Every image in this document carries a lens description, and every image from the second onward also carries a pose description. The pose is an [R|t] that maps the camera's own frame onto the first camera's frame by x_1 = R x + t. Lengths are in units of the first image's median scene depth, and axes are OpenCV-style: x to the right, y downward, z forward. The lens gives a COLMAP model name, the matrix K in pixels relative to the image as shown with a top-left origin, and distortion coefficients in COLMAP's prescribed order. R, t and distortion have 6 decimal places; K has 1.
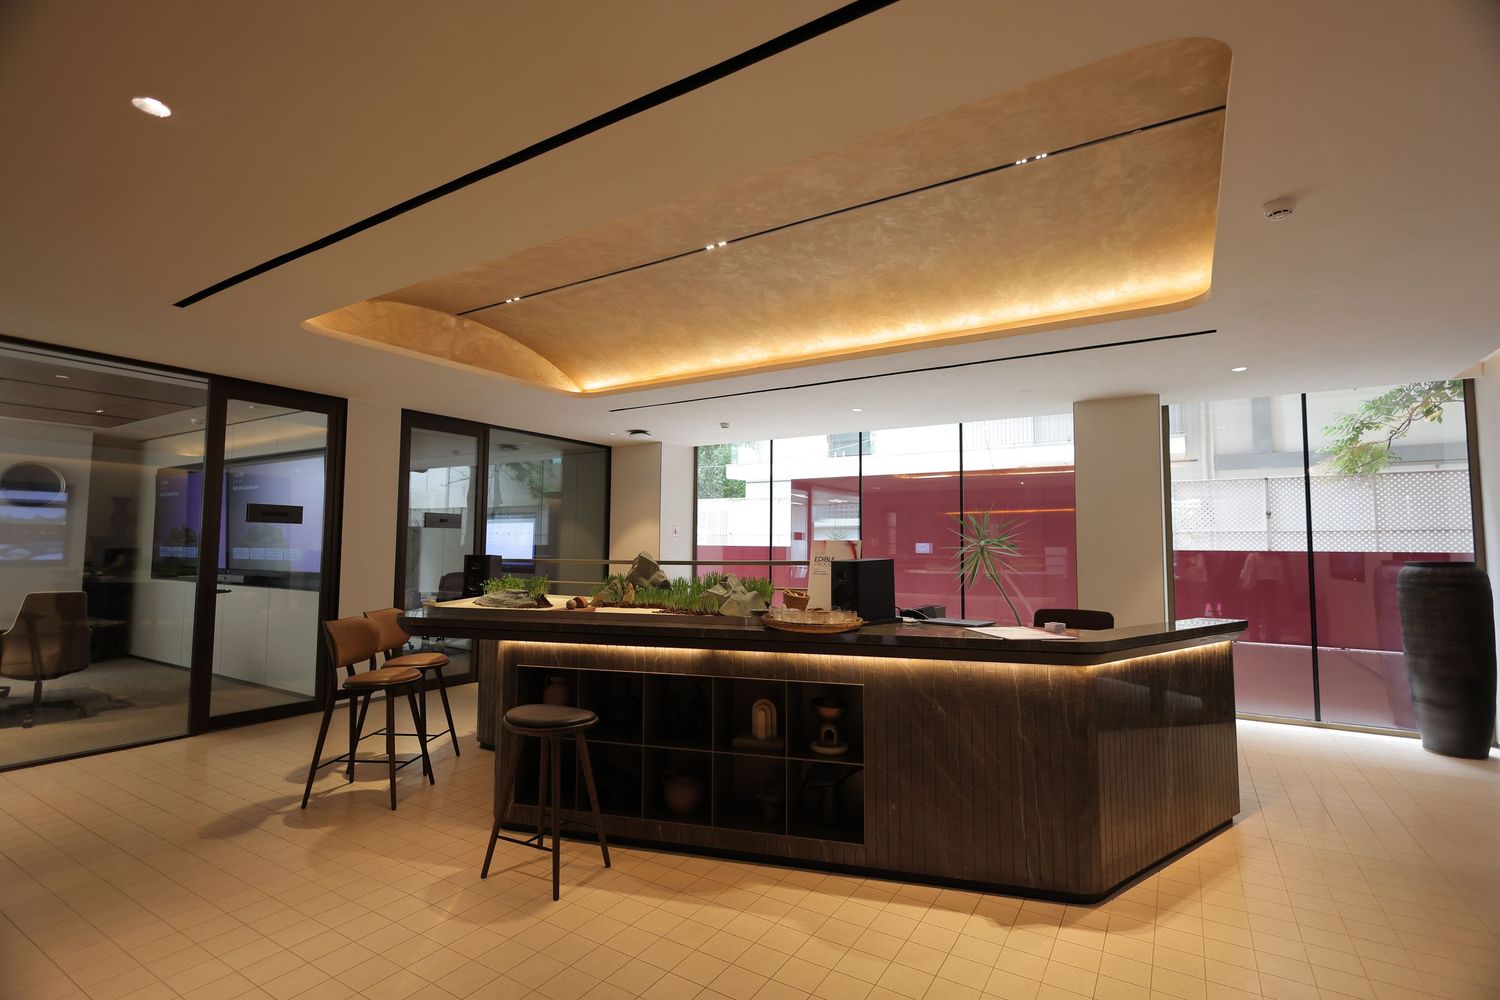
lens RADIAL K [[699.0, 0, 749.3], [0, 699.0, 501.6], [0, 0, 1]] dist [0.008099, -0.000985]
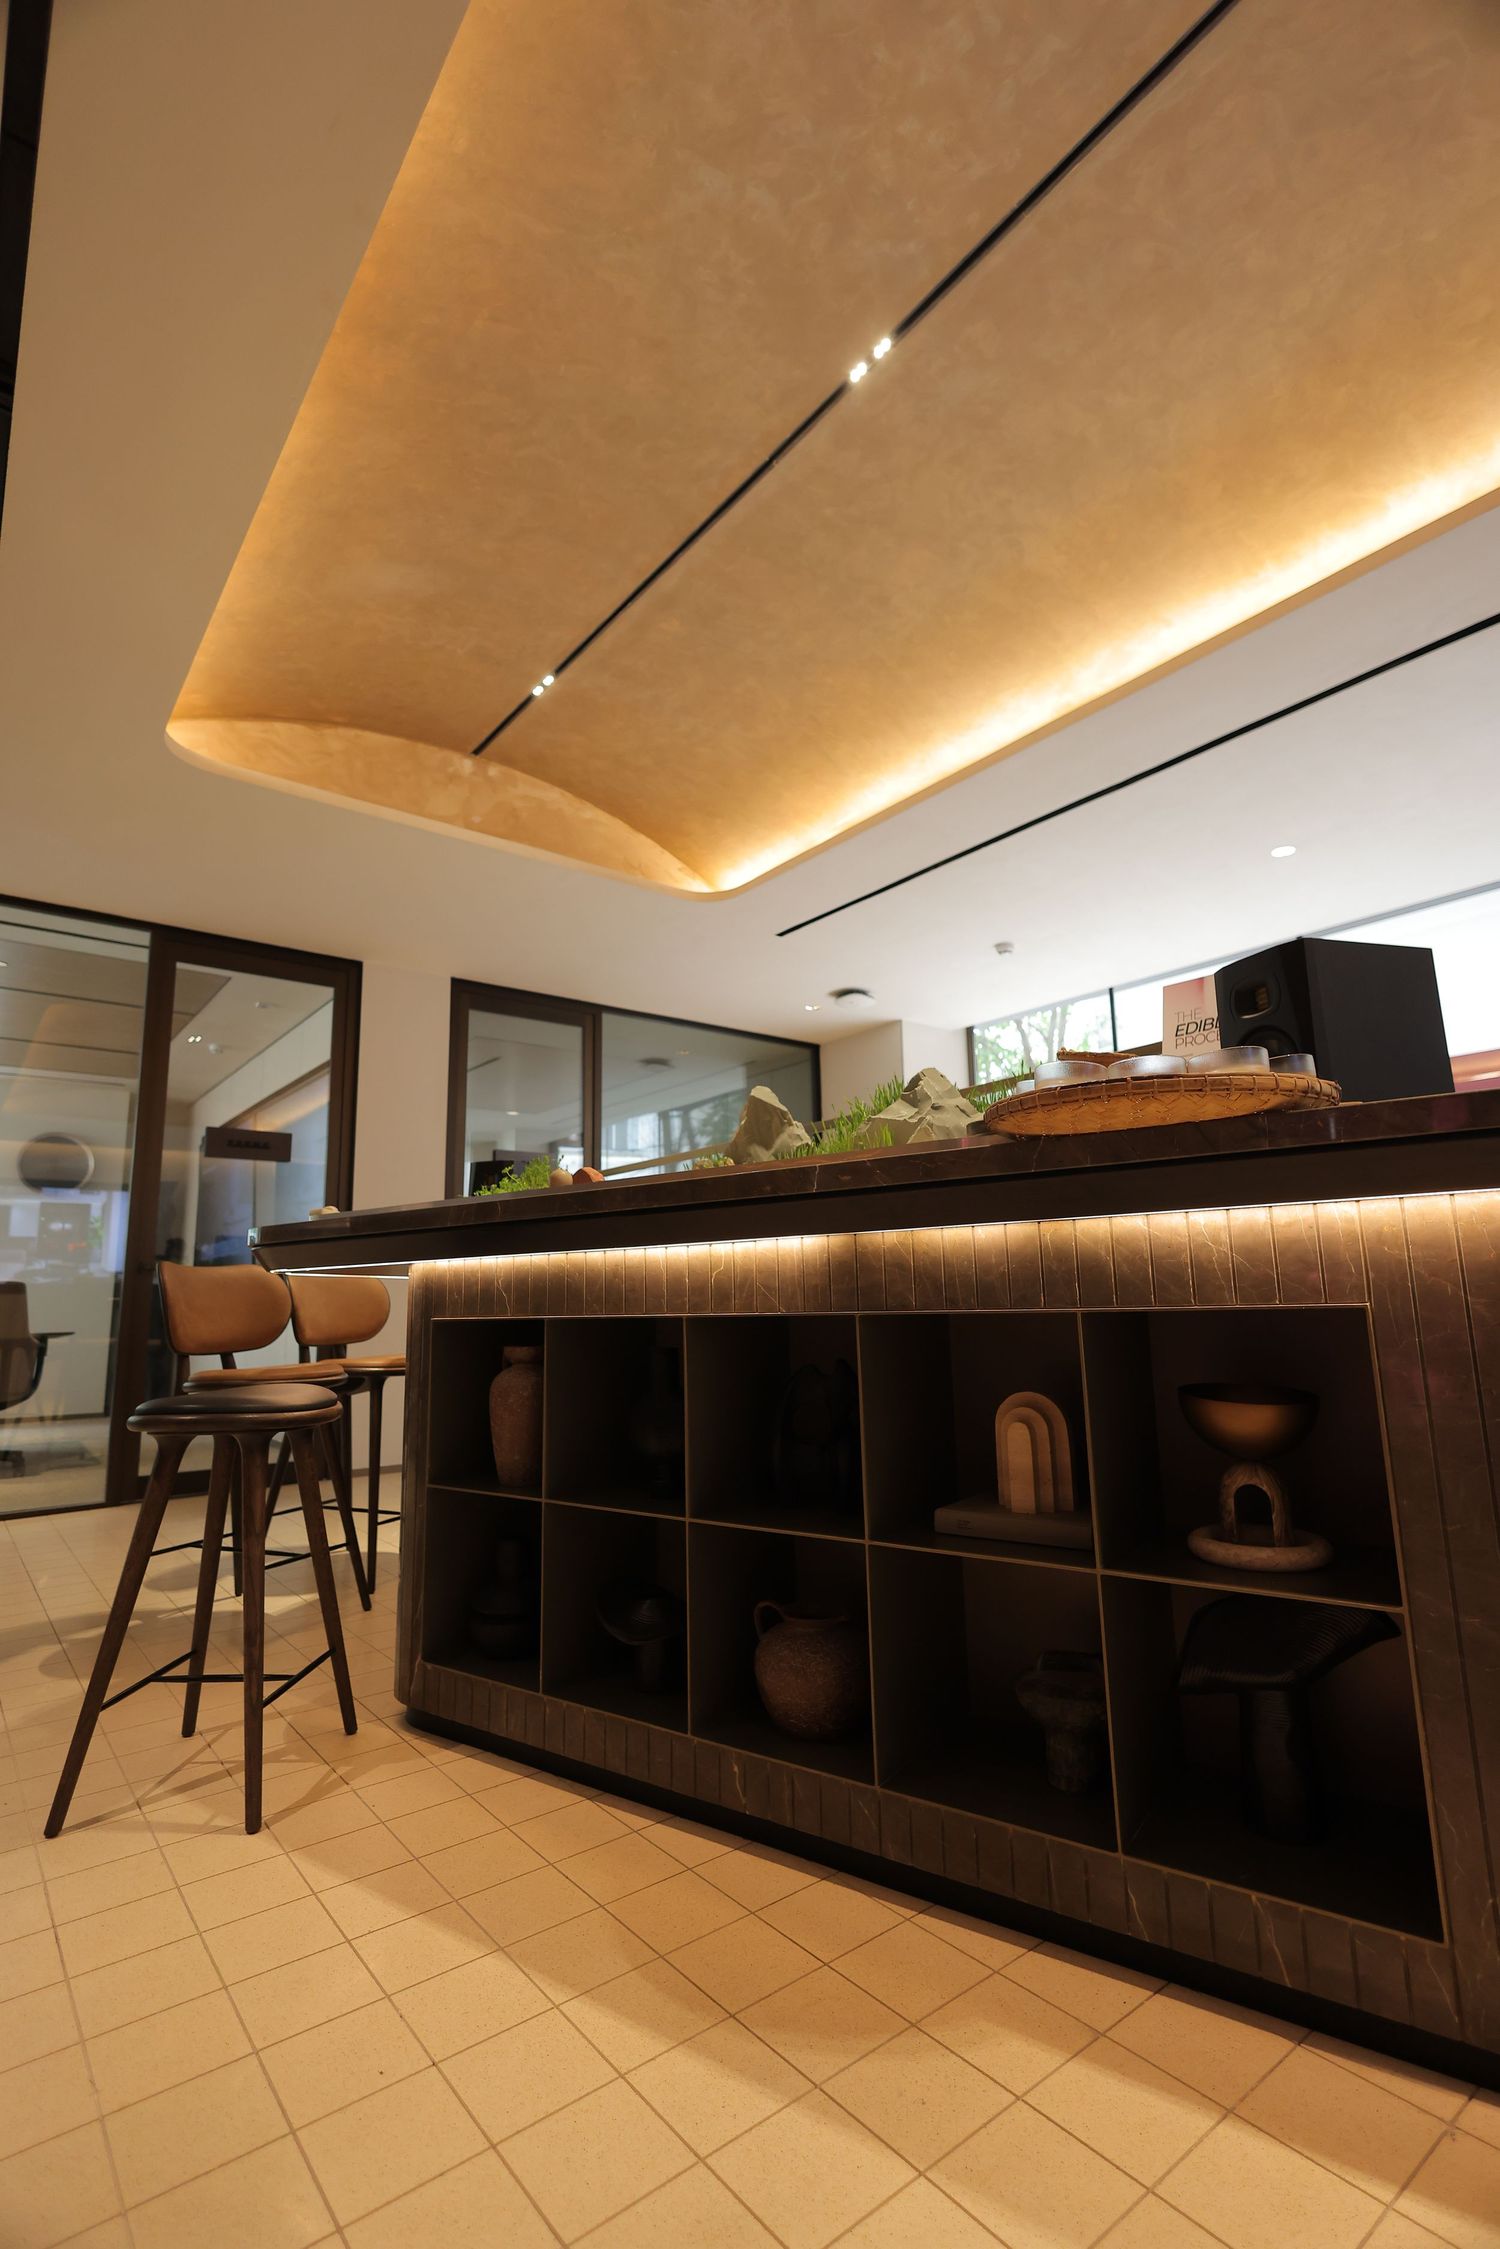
lens RADIAL K [[1048.0, 0, 748.8], [0, 1048.0, 1124.3], [0, 0, 1]] dist [0.008099, -0.000985]
pose [[0.940516, -0.081004, -0.329952, 0.069832], [0.047596, 0.992999, -0.108112, 0.202776], [0.336399, 0.085976, 0.937787, 0.478342]]
